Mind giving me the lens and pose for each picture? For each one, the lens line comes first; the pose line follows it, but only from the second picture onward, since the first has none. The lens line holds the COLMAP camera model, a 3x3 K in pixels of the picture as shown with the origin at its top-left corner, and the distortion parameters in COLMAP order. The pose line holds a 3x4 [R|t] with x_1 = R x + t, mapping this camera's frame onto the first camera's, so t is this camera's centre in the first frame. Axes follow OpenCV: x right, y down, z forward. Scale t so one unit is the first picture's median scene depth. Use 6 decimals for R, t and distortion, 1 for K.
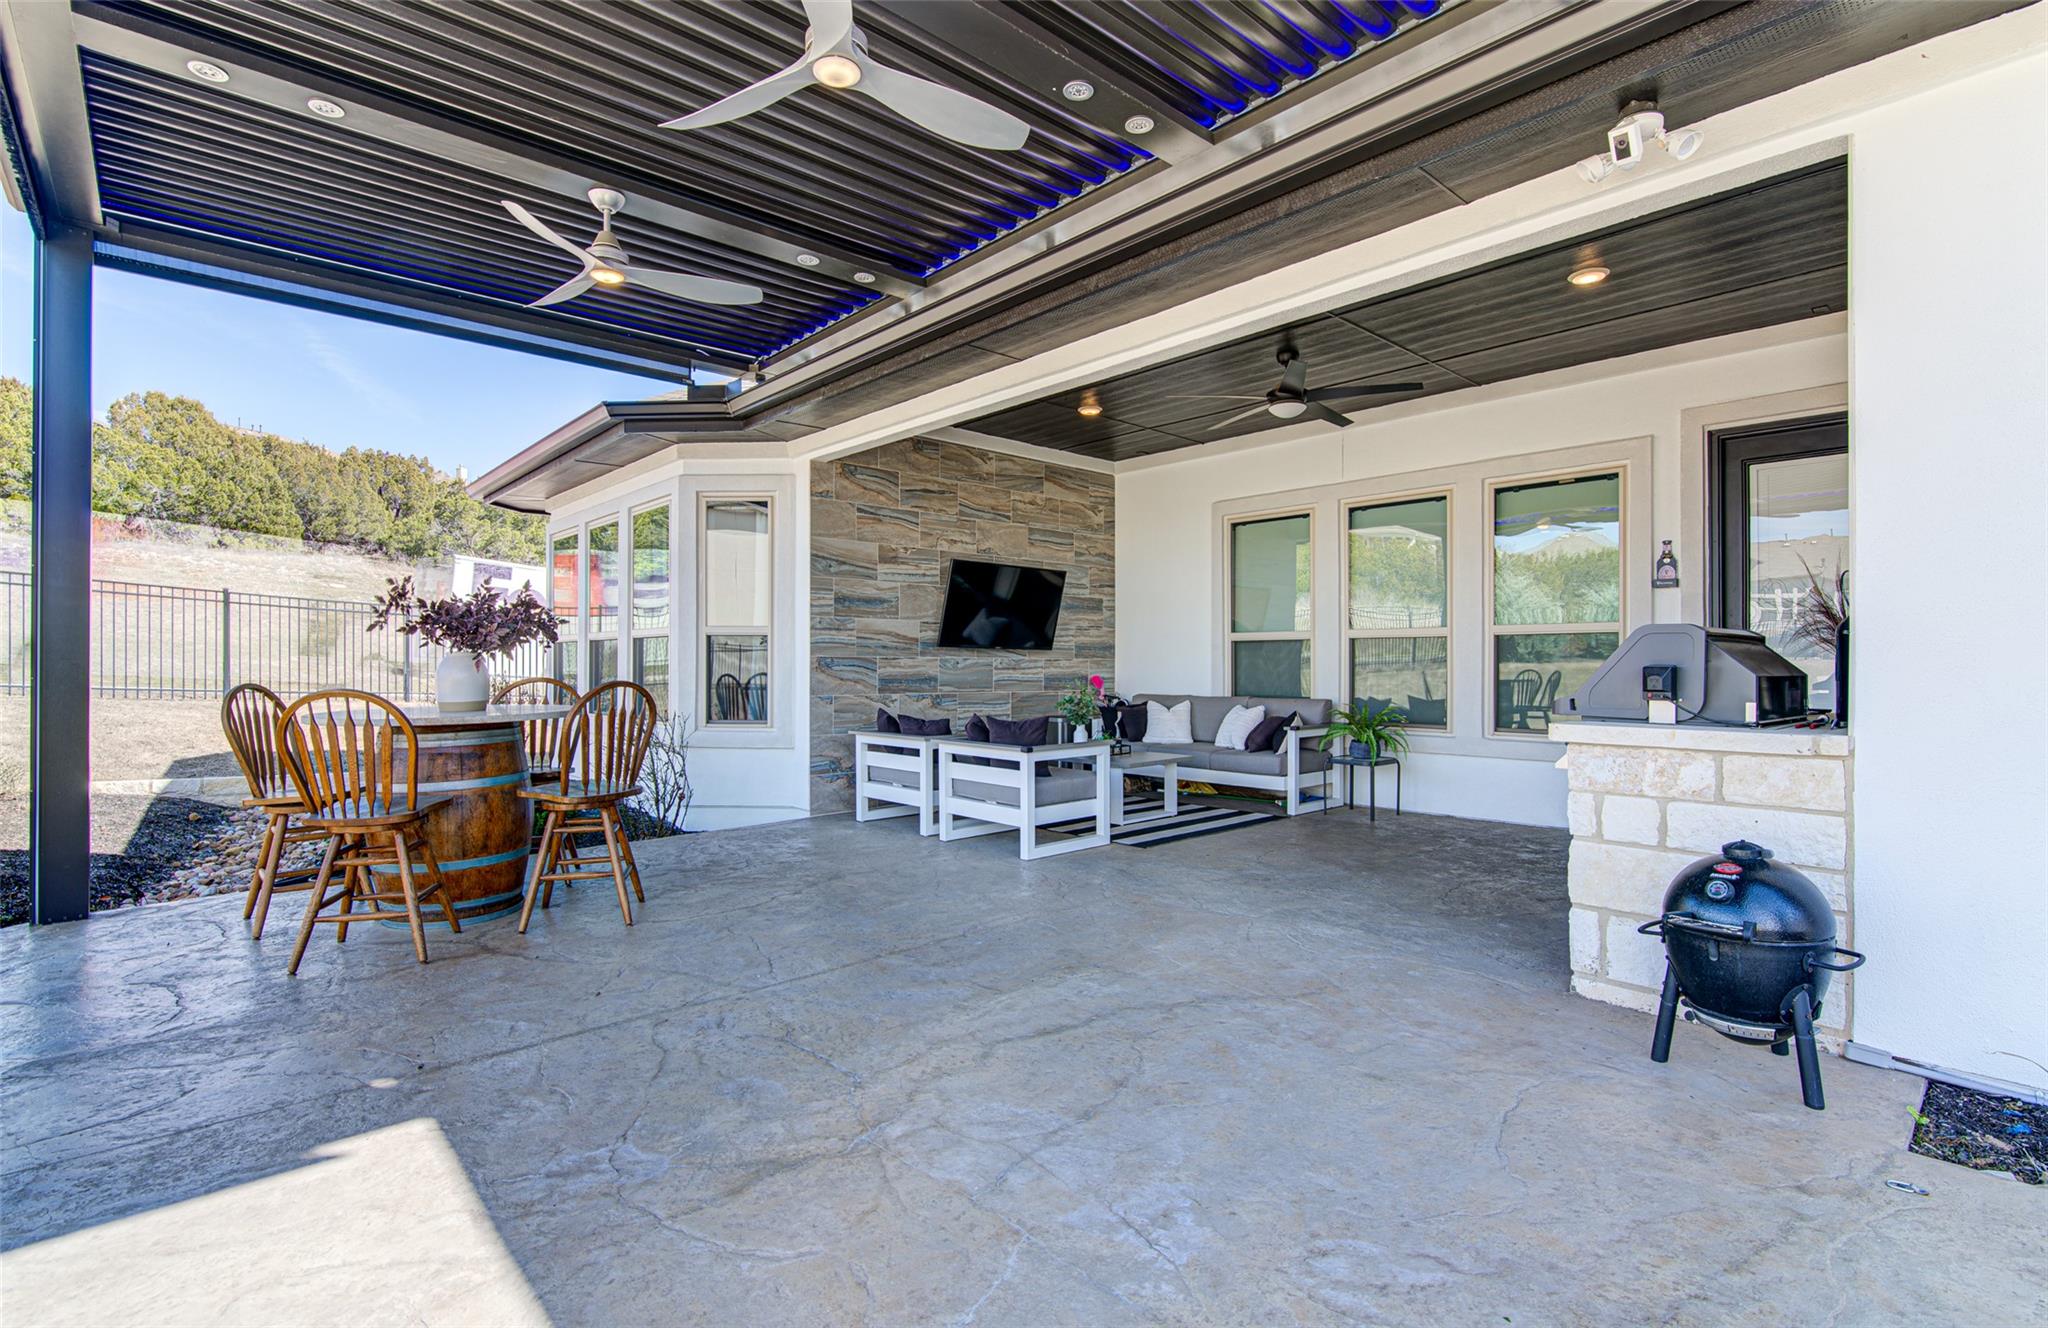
lens RADIAL K [[950.4, 0, 1027.5], [0, 950.4, 659.3], [0, 0, 1]] dist [0.001931, 0.000172]
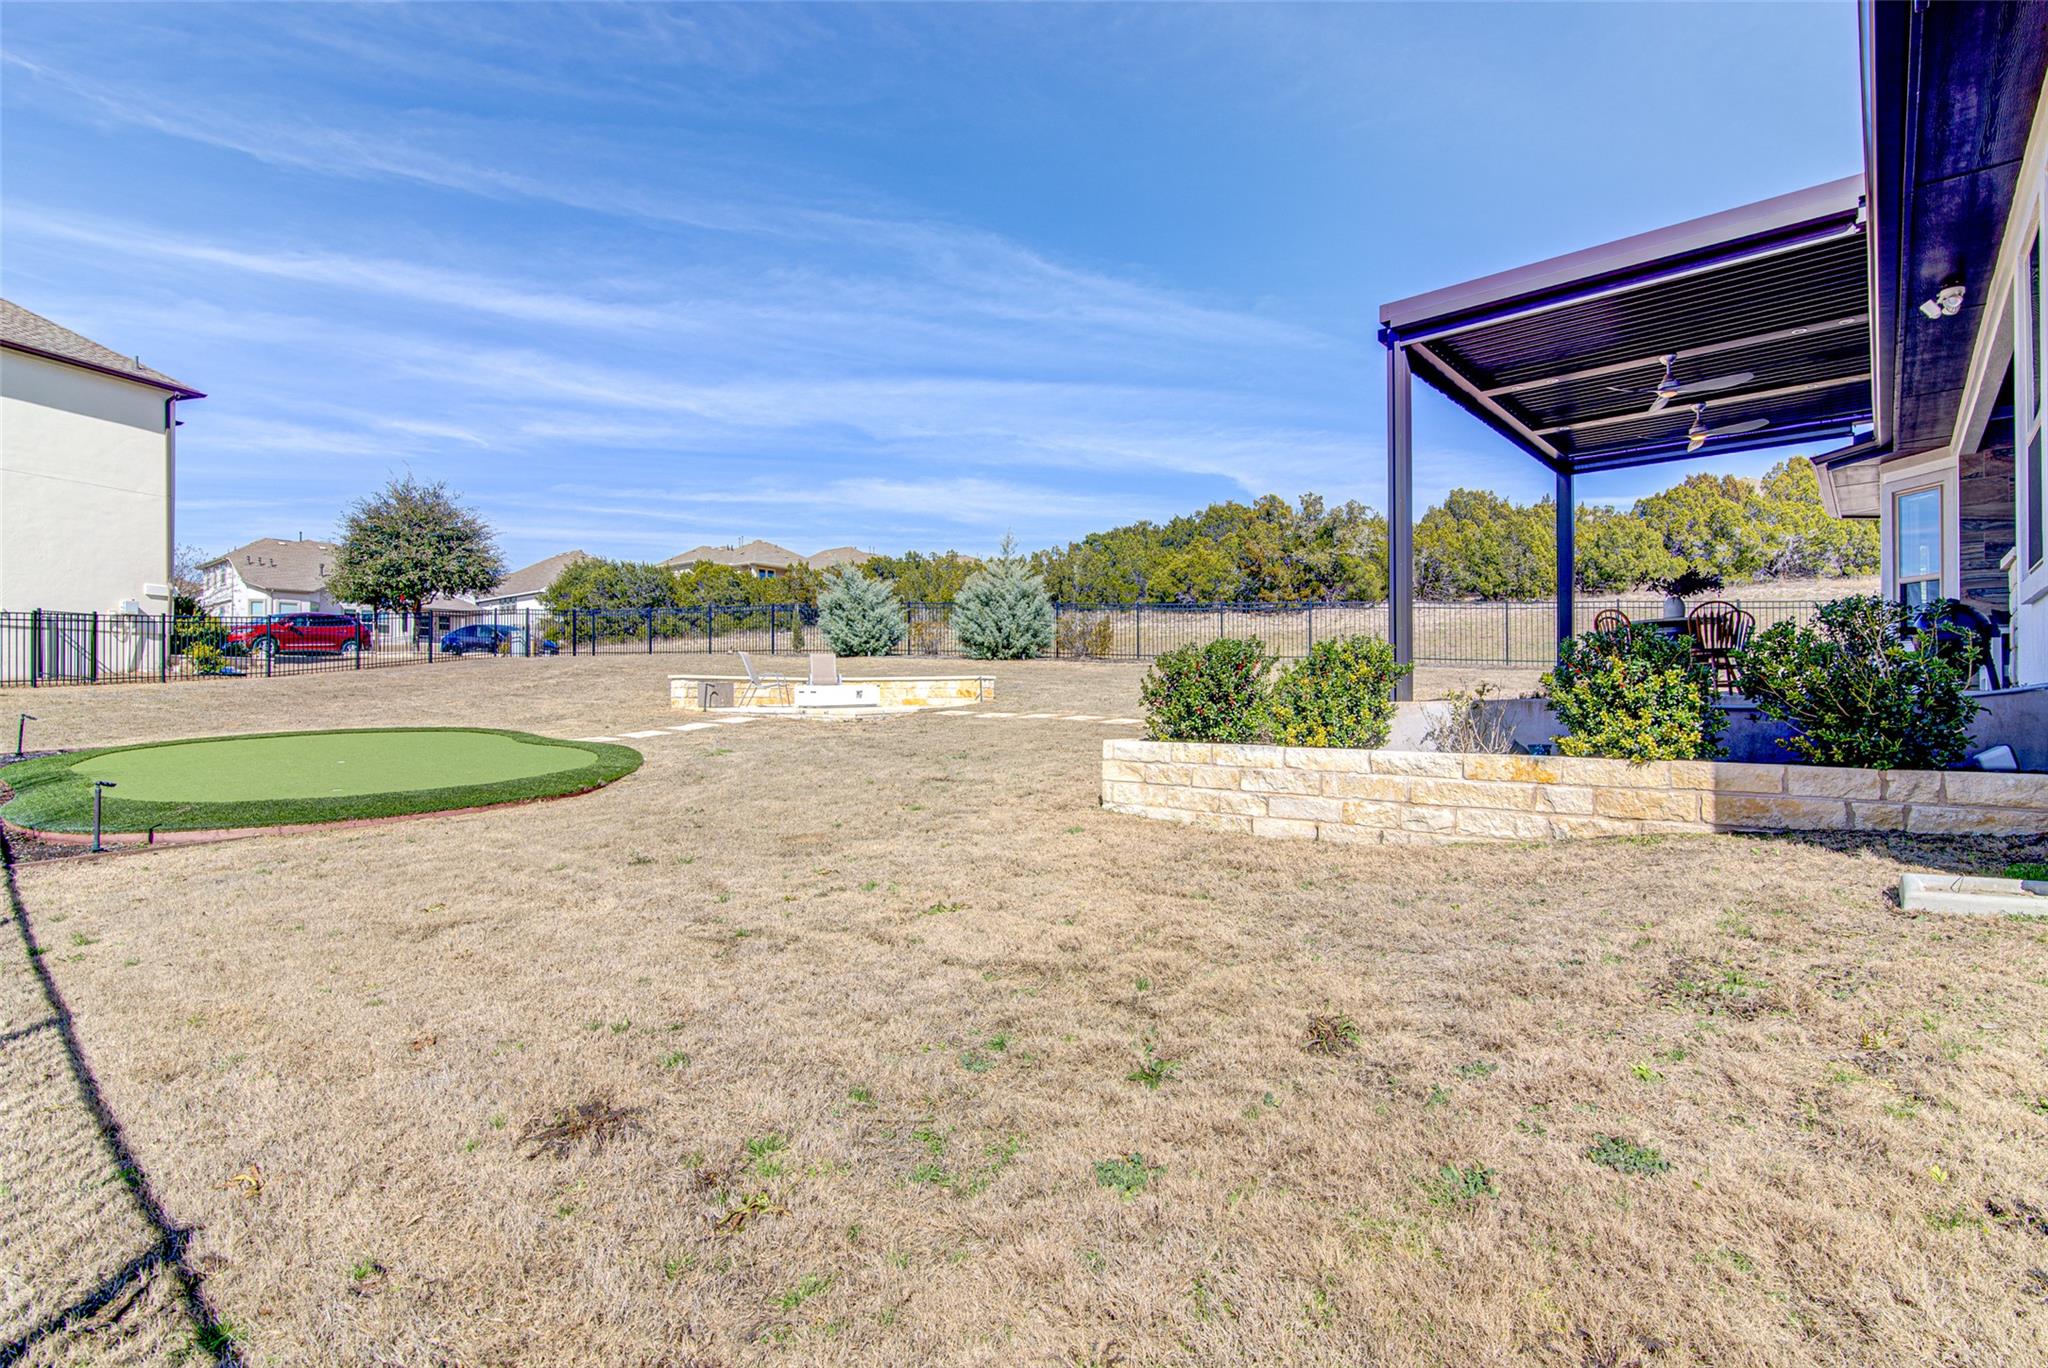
lens RADIAL K [[967.9, 0, 1027.4], [0, 967.9, 692.1], [0, 0, 1]] dist [-0.000493, -0.000054]
pose [[0.110152, -0.011900, -0.993843, 0.226571], [0.002759, 0.999928, -0.011667, 0.035073], [0.993911, -0.001457, 0.110177, -0.124068]]
